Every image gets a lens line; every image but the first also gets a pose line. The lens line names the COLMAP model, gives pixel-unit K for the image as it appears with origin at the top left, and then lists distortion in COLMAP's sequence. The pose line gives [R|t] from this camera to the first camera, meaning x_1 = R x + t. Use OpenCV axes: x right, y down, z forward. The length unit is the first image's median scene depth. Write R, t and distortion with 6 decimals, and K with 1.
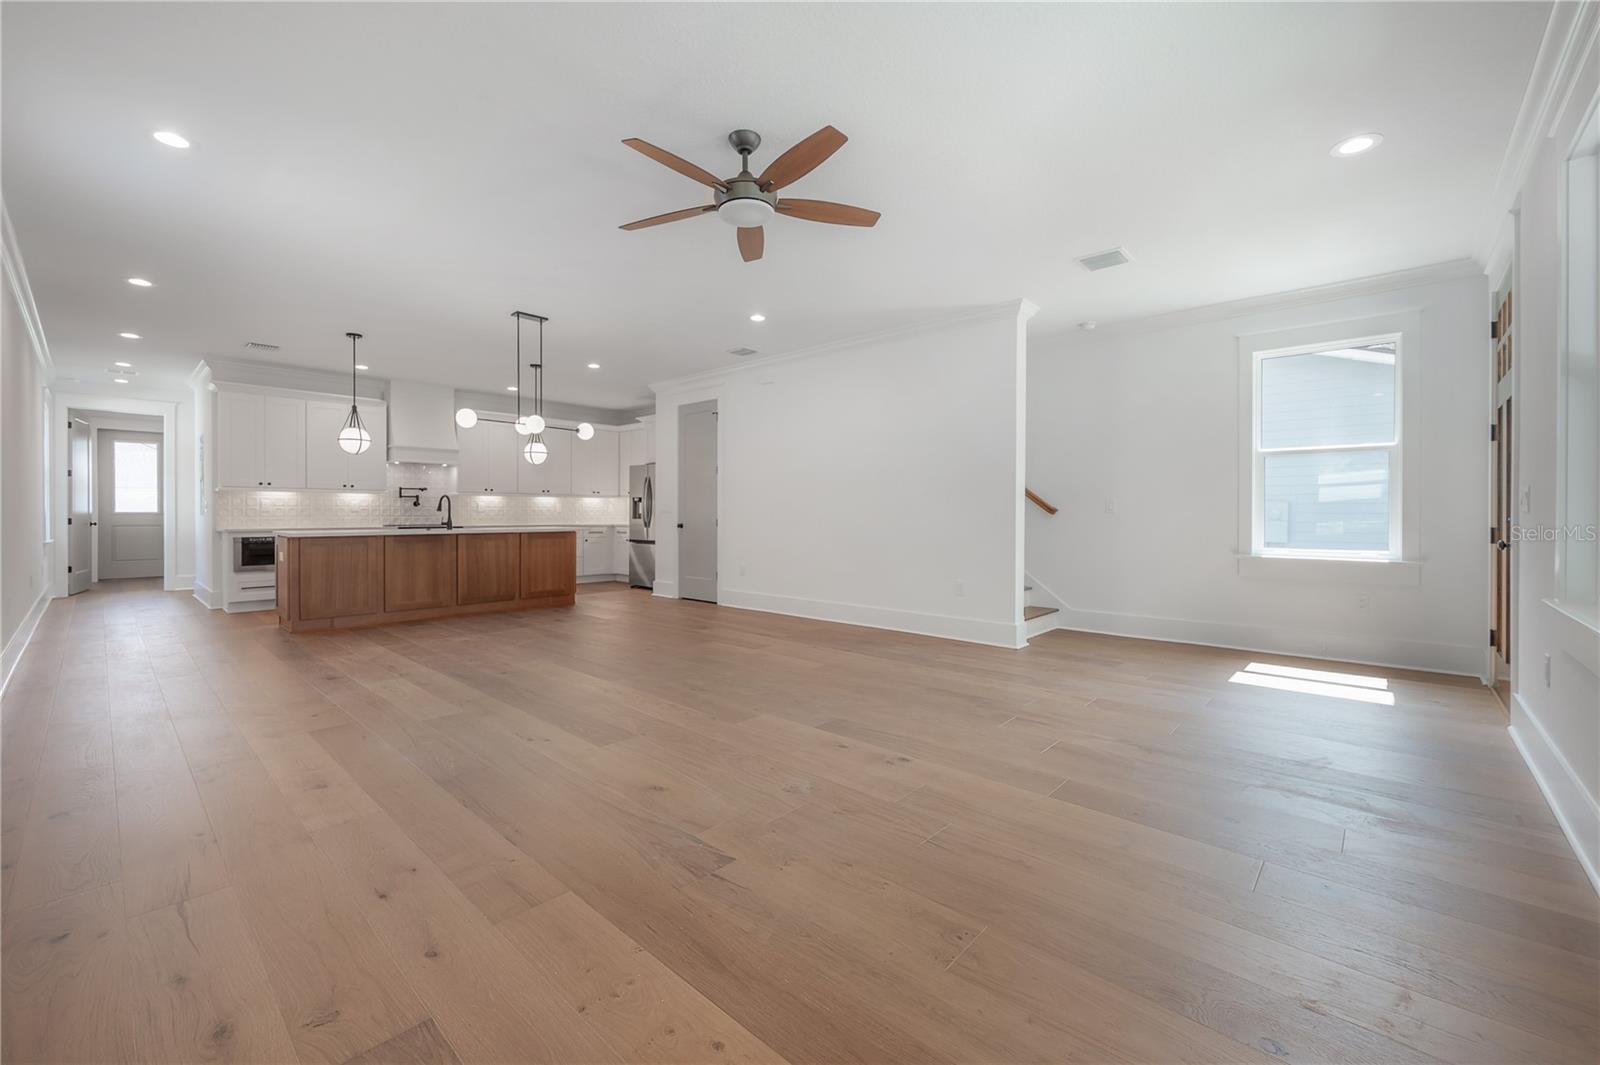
lens RADIAL K [[640.9, 0, 795.2], [0, 640.9, 513.2], [0, 0, 1]] dist [-0.002016, 0.000000]
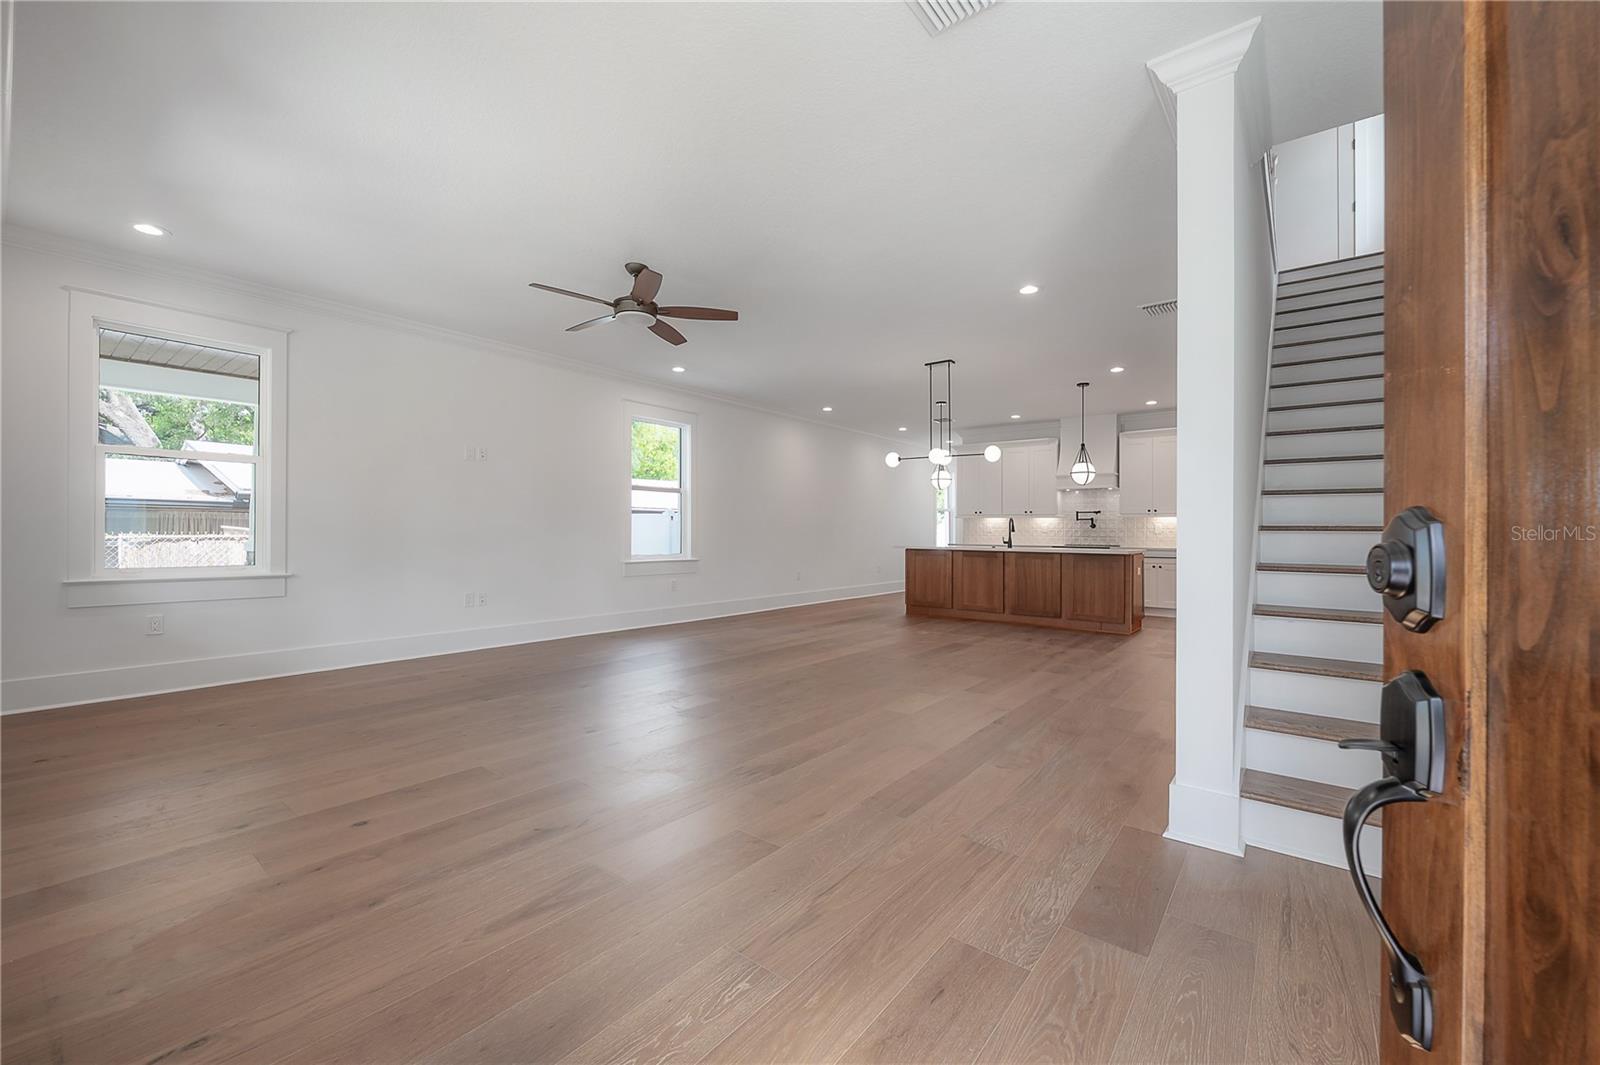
lens RADIAL K [[634.4, 0, 808.5], [0, 634.4, 520.4], [0, 0, 1]] dist [-0.003390, 0.000088]
pose [[0.081997, -0.018811, -0.996455, 0.465531], [-0.010979, 0.999744, -0.019777, 0.002999], [0.996572, 0.012562, 0.081769, 0.444027]]
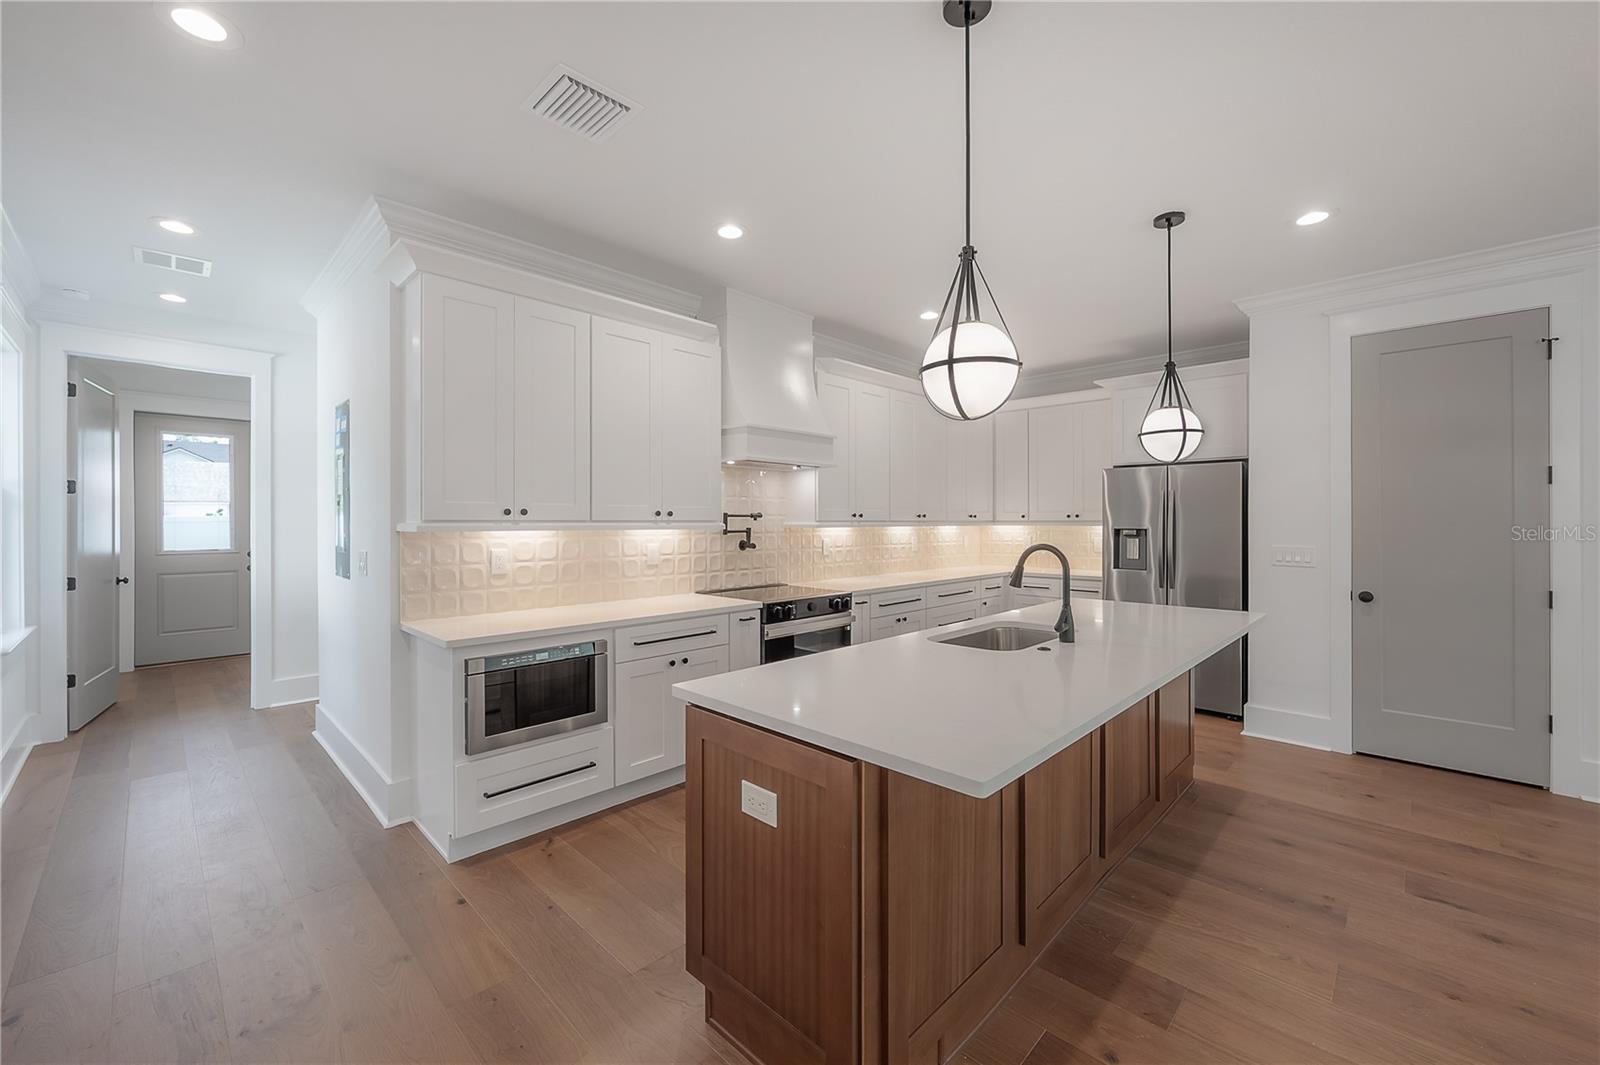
lens RADIAL K [[634.4, 0, 808.5], [0, 634.4, 520.4], [0, 0, 1]] dist [-0.003390, 0.000088]
pose [[0.999655, -0.002341, -0.026151, -0.549731], [0.002247, 0.999991, -0.003602, -0.033306], [0.026160, 0.003542, 0.999652, 0.524791]]
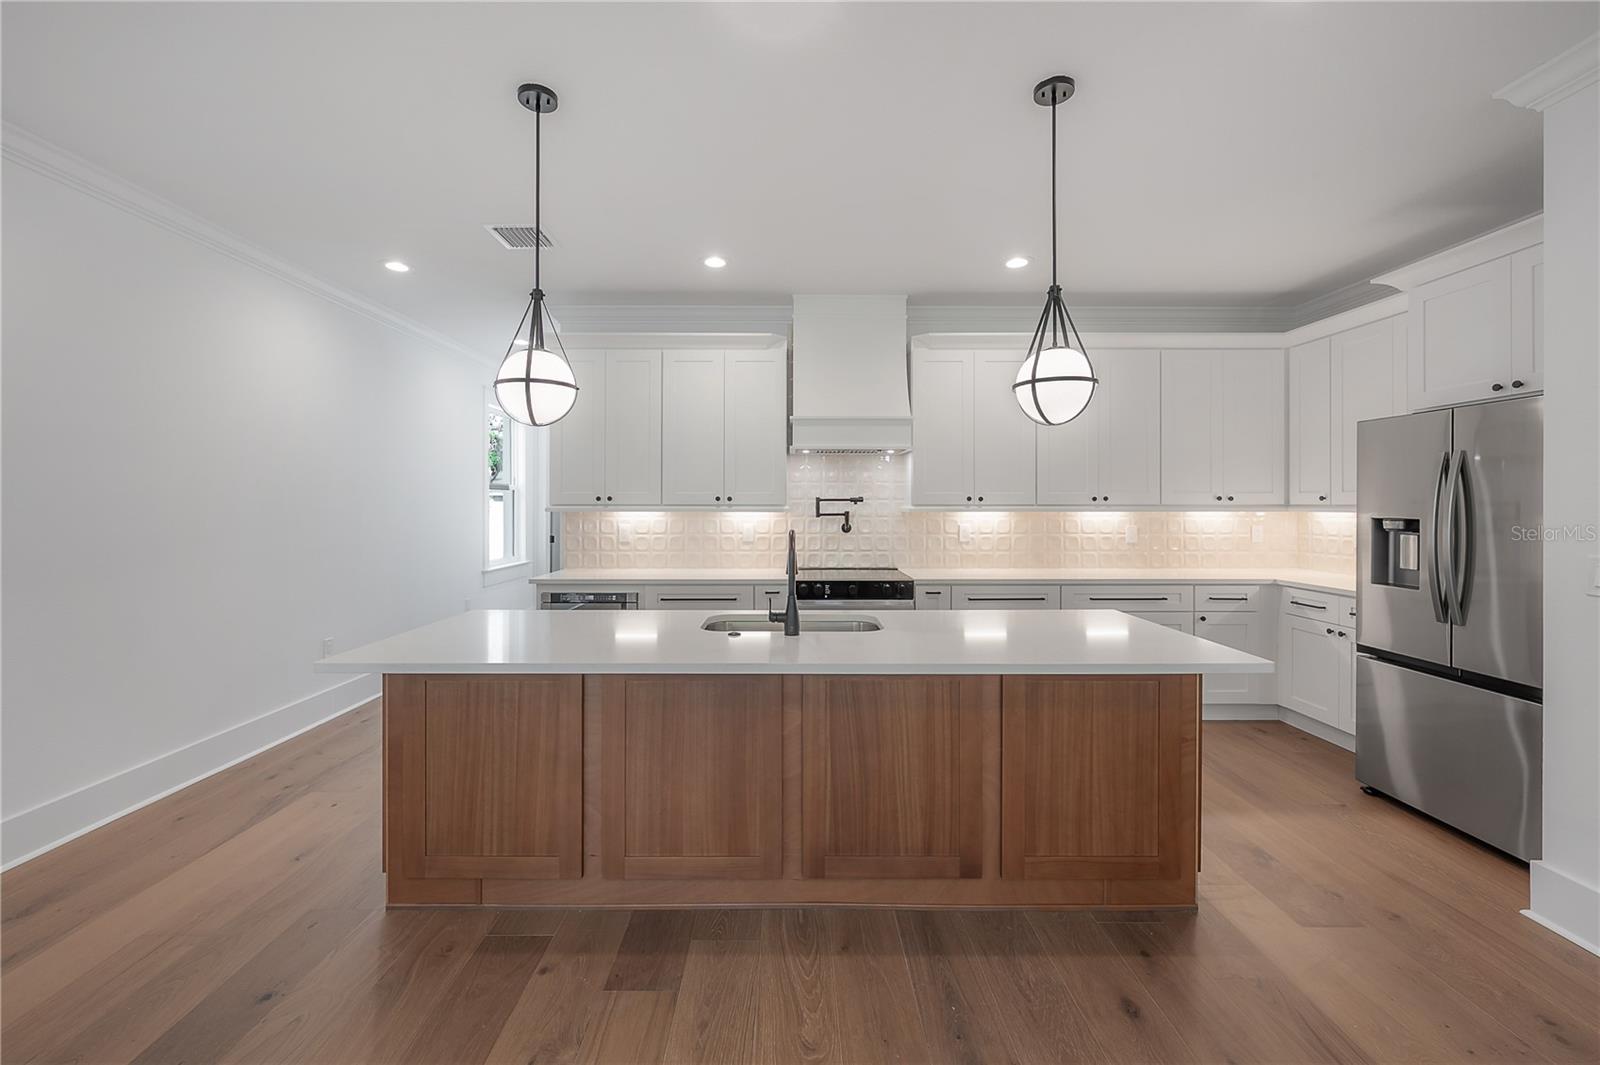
lens RADIAL K [[640.9, 0, 795.2], [0, 640.9, 513.2], [0, 0, 1]] dist [-0.002016, 0.000000]
pose [[0.678284, 0.008304, -0.734753, -0.239817], [-0.000340, 0.999940, 0.010987, -0.033779], [0.734800, -0.007202, 0.678246, 0.633303]]
